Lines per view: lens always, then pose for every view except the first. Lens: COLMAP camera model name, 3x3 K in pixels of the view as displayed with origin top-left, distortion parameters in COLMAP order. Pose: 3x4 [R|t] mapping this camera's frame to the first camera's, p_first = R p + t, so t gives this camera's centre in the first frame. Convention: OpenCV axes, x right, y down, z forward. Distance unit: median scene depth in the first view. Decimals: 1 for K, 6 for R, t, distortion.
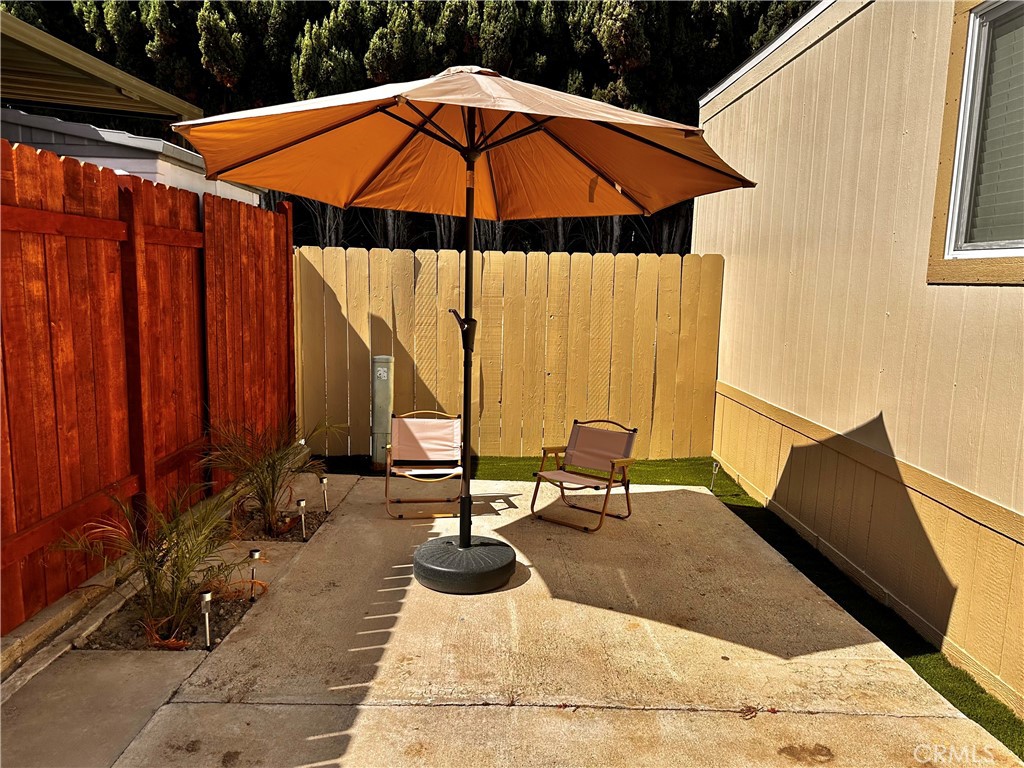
lens RADIAL K [[720.6, 0, 512.5], [0, 720.6, 383.1], [0, 0, 1]] dist [0.003912, -0.020265]
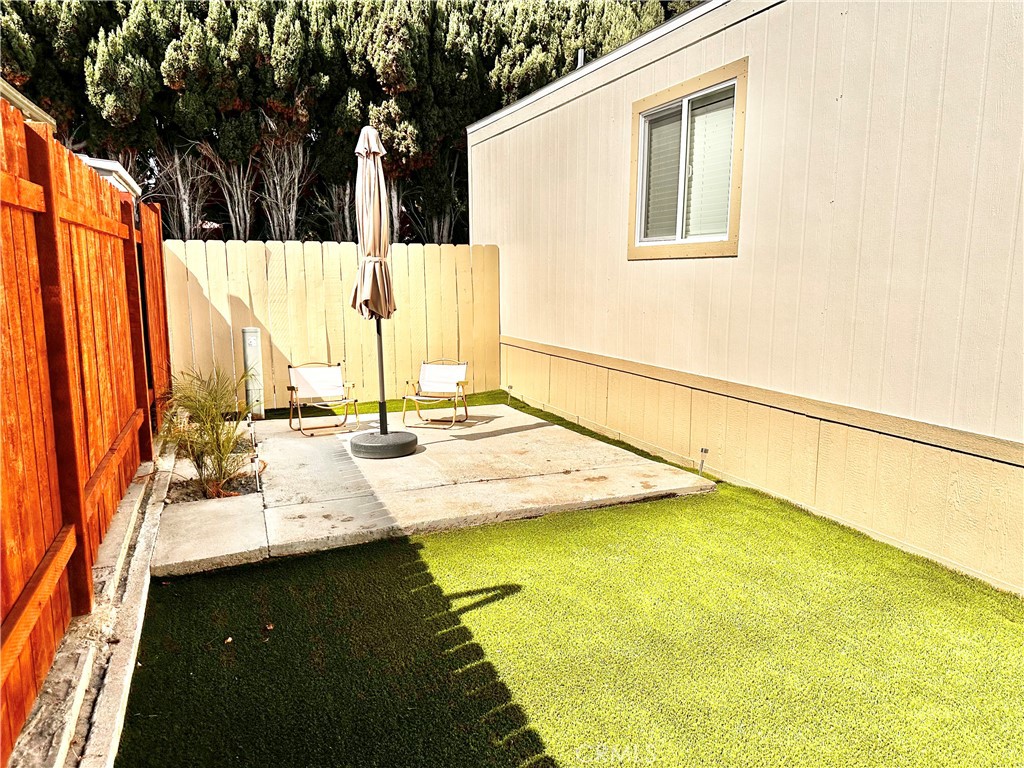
lens RADIAL K [[720.6, 0, 512.0], [0, 720.6, 385.9], [0, 0, 1]] dist [0.003912, -0.020265]
pose [[0.930634, -0.081687, 0.356717, -0.140475], [0.073253, 0.996623, 0.037116, 0.034353], [-0.358544, -0.008411, 0.933475, -0.226182]]
